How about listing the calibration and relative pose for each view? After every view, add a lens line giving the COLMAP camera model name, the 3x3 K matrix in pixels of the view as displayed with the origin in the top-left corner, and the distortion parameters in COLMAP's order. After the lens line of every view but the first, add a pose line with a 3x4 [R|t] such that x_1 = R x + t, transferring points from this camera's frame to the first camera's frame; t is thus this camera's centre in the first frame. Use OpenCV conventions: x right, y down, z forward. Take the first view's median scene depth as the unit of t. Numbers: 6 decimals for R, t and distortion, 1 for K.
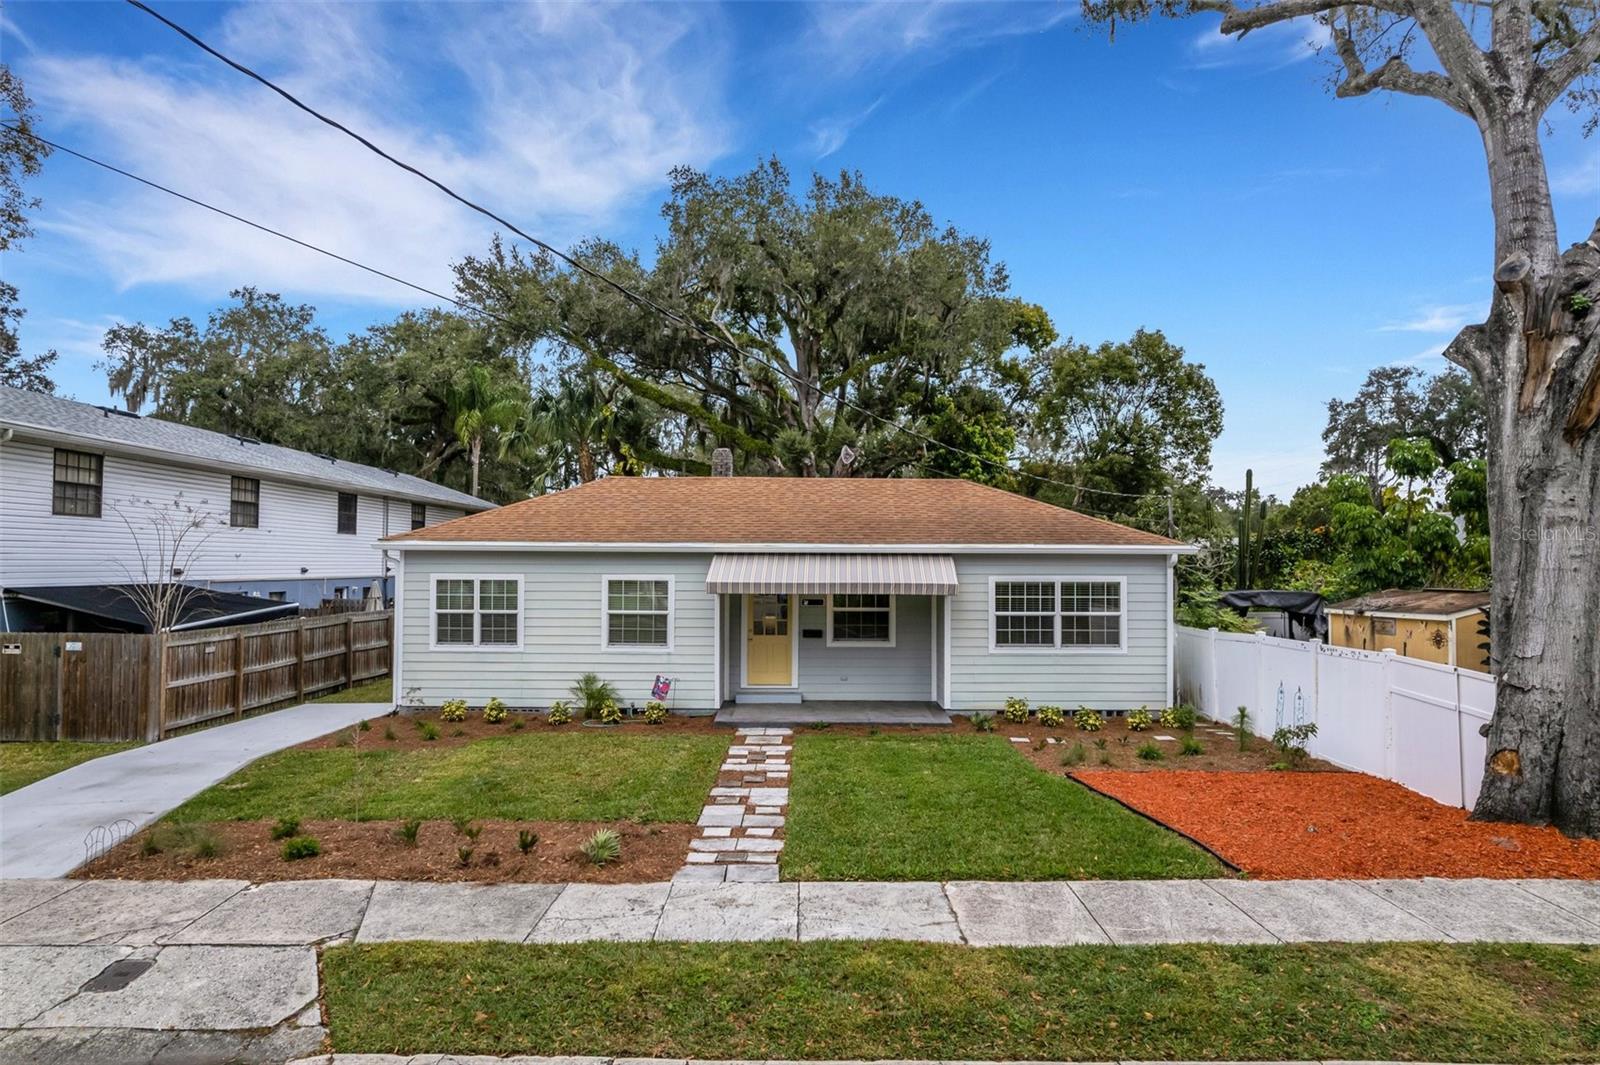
lens RADIAL K [[1027.4, 0, 800.0], [0, 1027.4, 532.5], [0, 0, 1]] dist [-0.079945, 0.078885]
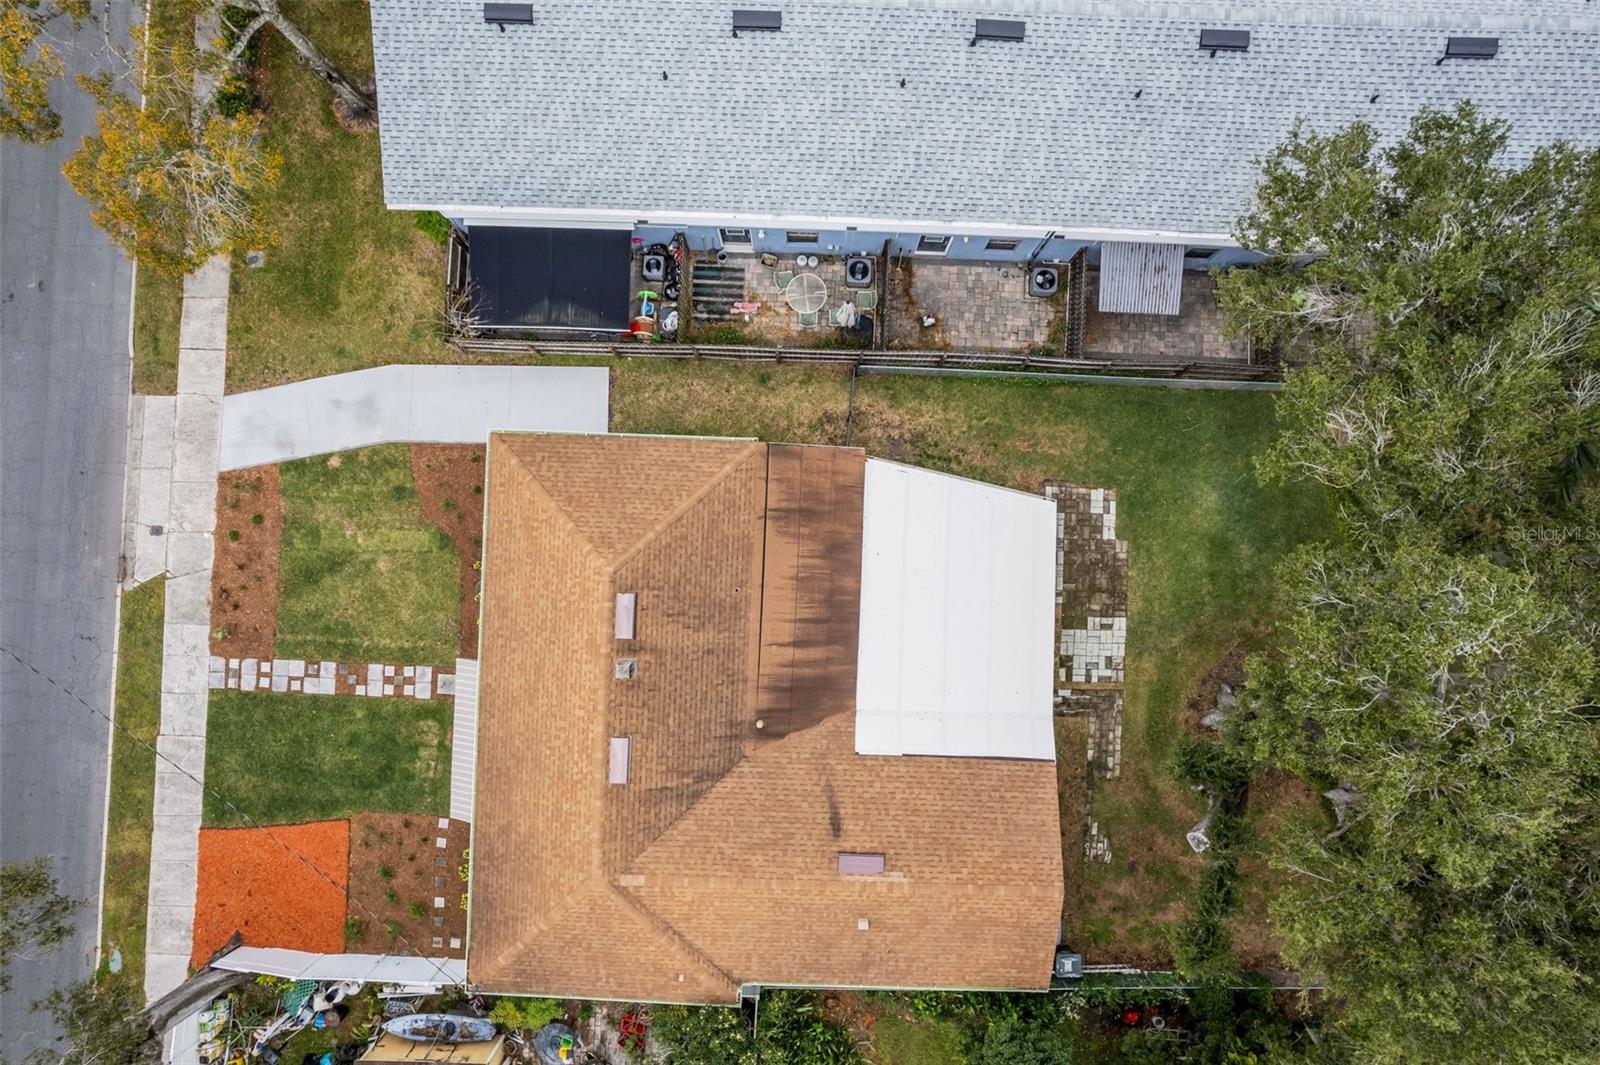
lens RADIAL K [[1027.4, 0, 800.0], [0, 1027.4, 532.5], [0, 0, 1]] dist [-0.079945, 0.078885]
pose [[-0.029458, 0.999107, -0.030297, -0.246911], [0.029337, 0.031161, 0.999084, -1.478649], [0.999135, 0.028542, -0.030229, 1.528055]]
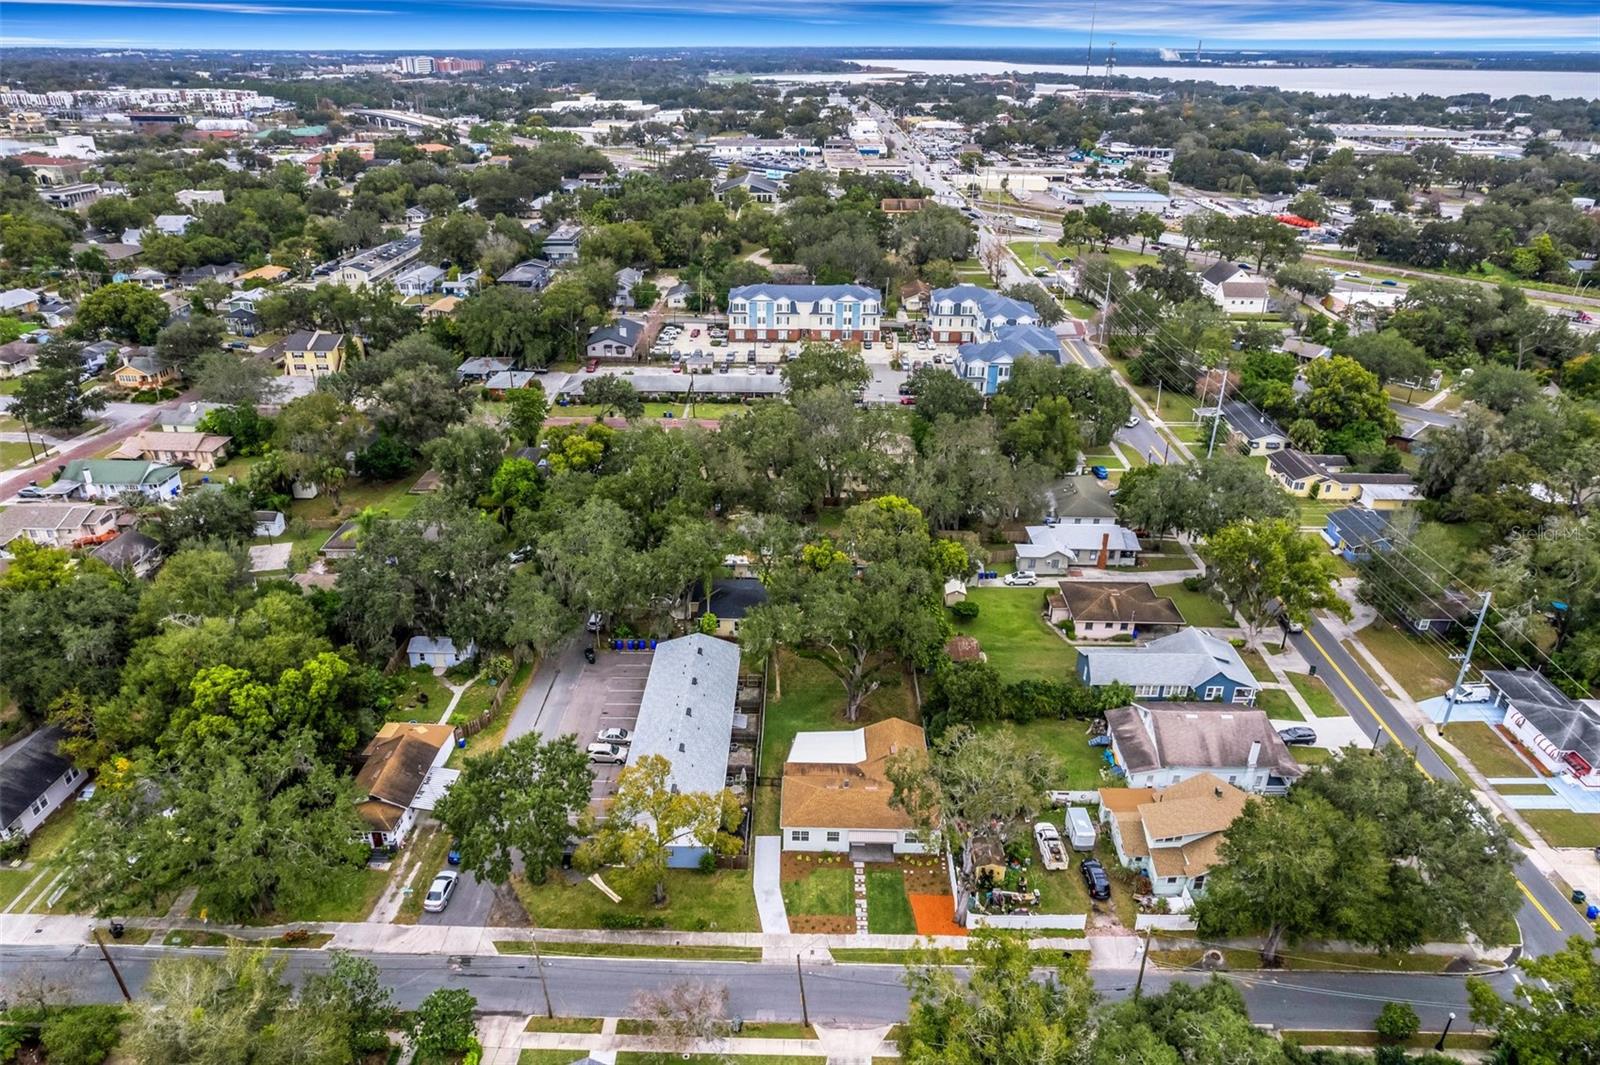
lens RADIAL K [[1027.4, 0, 800.0], [0, 1027.4, 532.5], [0, 0, 1]] dist [-0.079945, 0.078885]
pose [[0.999837, 0.018034, 0.000458, -0.361001], [-0.016138, 0.882795, 0.469481, -3.673339], [0.008063, -0.469412, 0.882942, -2.779539]]
